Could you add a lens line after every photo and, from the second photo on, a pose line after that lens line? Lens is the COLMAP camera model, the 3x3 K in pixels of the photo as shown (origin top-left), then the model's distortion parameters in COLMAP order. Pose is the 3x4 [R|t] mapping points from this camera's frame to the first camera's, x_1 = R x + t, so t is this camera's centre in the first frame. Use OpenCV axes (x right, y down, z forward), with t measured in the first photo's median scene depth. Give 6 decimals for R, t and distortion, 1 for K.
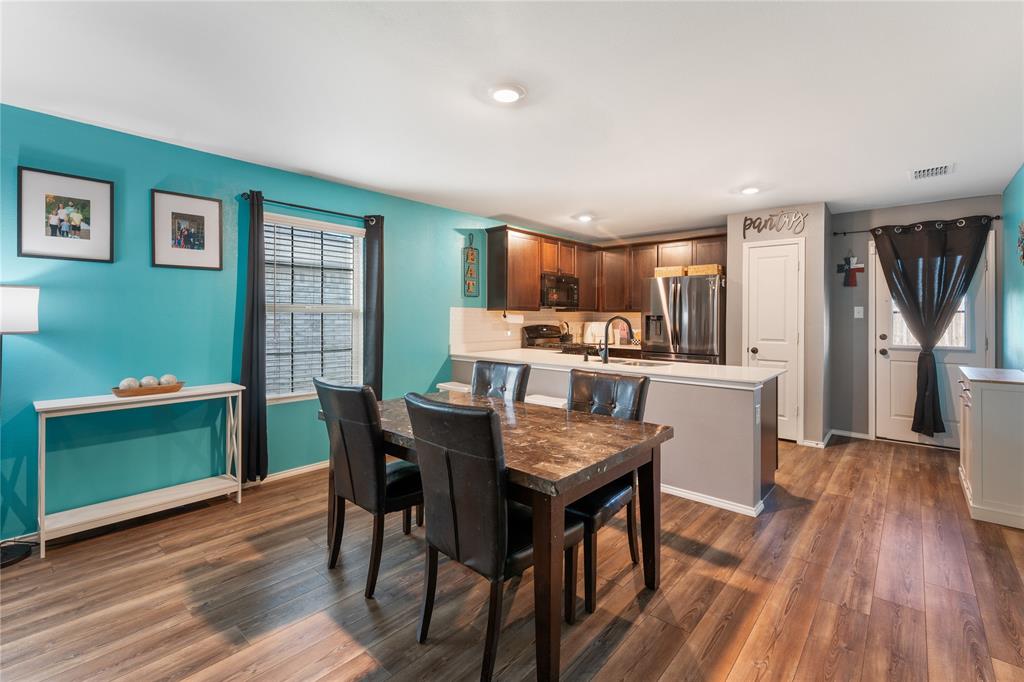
lens RADIAL K [[454.8, 0, 512.2], [0, 454.8, 312.9], [0, 0, 1]] dist [0.001129, 0.000063]
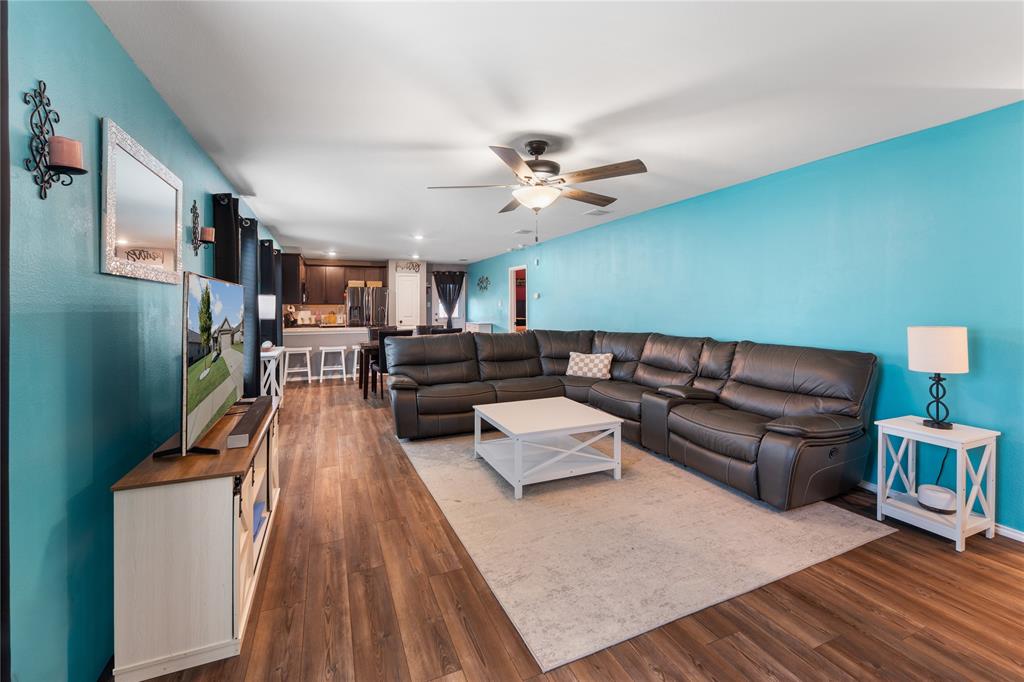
lens RADIAL K [[421.6, 0, 498.1], [0, 421.6, 309.6], [0, 0, 1]] dist [0.003515, 0.000409]
pose [[0.444567, -0.015521, 0.895611, -1.229403], [-0.002559, 0.999824, 0.018597, -0.018590], [-0.895742, -0.010559, 0.444449, -0.390756]]
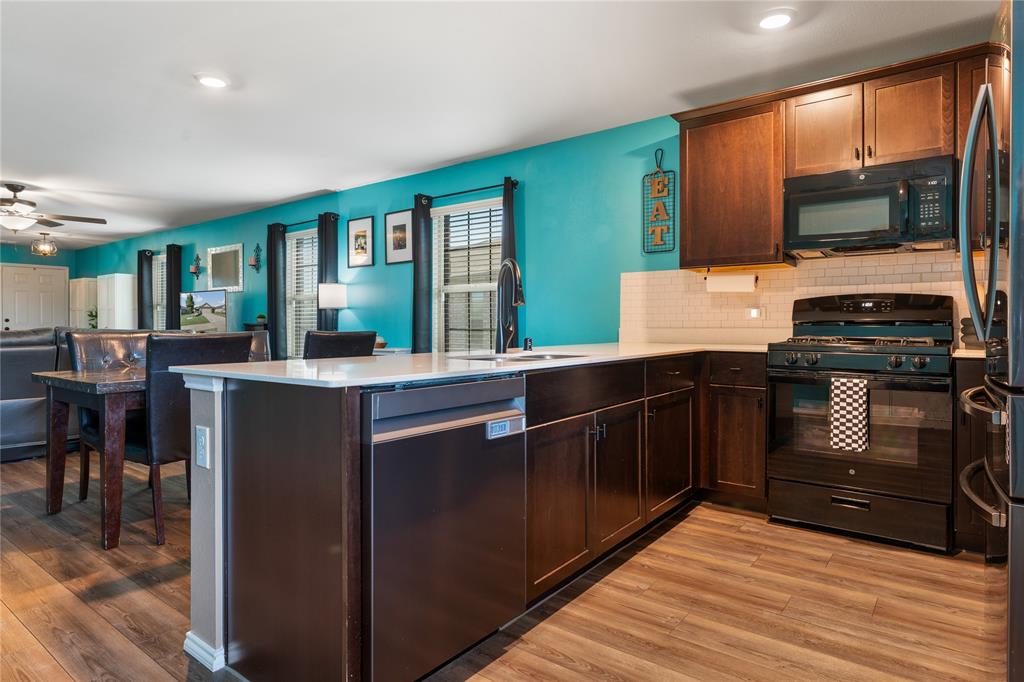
lens RADIAL K [[591.2, 0, 550.6], [0, 591.2, 346.0], [0, 0, 1]] dist [0.001393, 0.004790]
pose [[0.084957, 0.019274, -0.996198, 0.791698], [0.003583, 0.999801, 0.019650, 0.084478], [0.996378, -0.005239, 0.084871, 0.896084]]
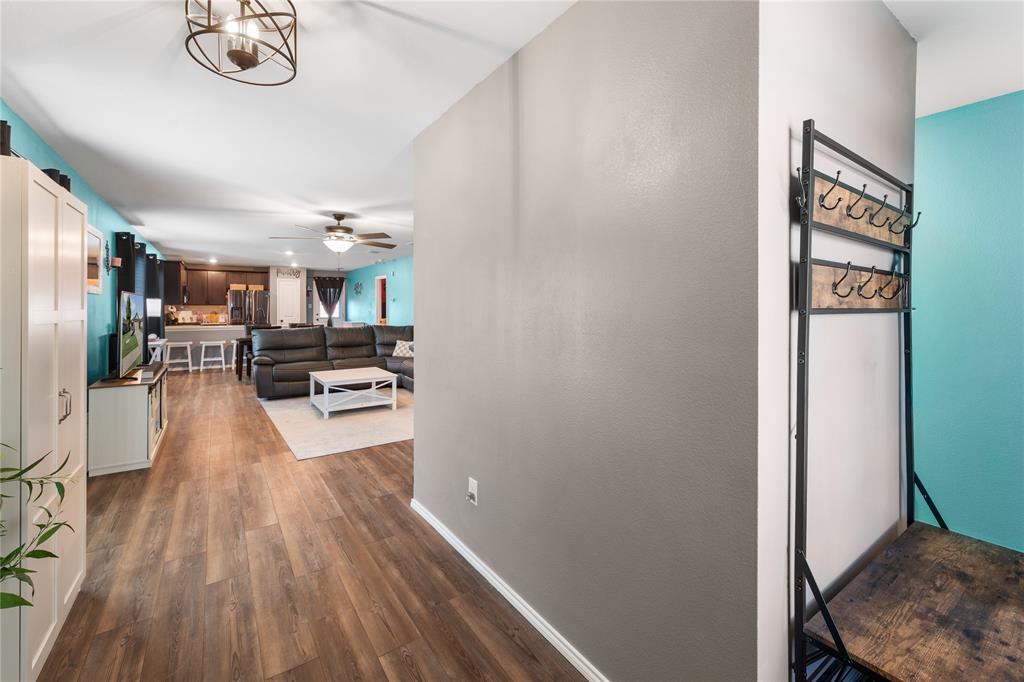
lens RADIAL K [[421.6, 0, 502.6], [0, 421.6, 312.8], [0, 0, 1]] dist [0.003515, 0.000409]
pose [[0.244749, -0.017329, 0.969432, -1.612811], [-0.011509, 0.999718, 0.020776, -0.029255], [-0.969518, -0.016242, 0.244480, -0.864704]]
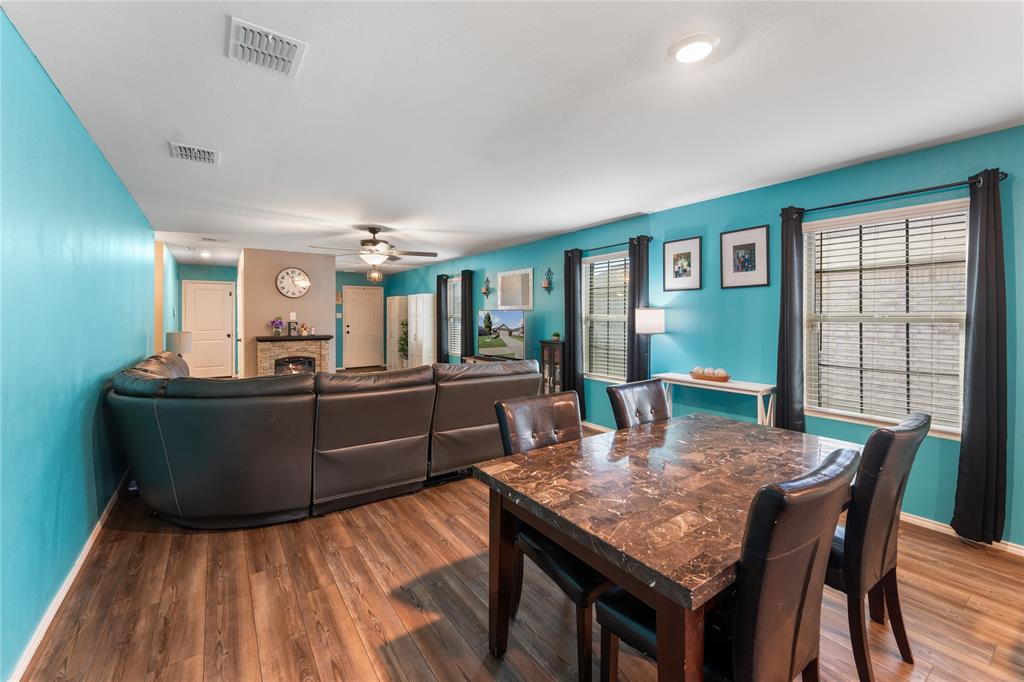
lens RADIAL K [[421.6, 0, 529.2], [0, 421.6, 320.2], [0, 0, 1]] dist [0.003515, 0.000409]
pose [[-0.213137, -0.004253, -0.977013, 0.377807], [-0.001505, 0.999991, -0.004025, -0.000999], [0.977021, 0.000613, -0.213141, 0.458304]]
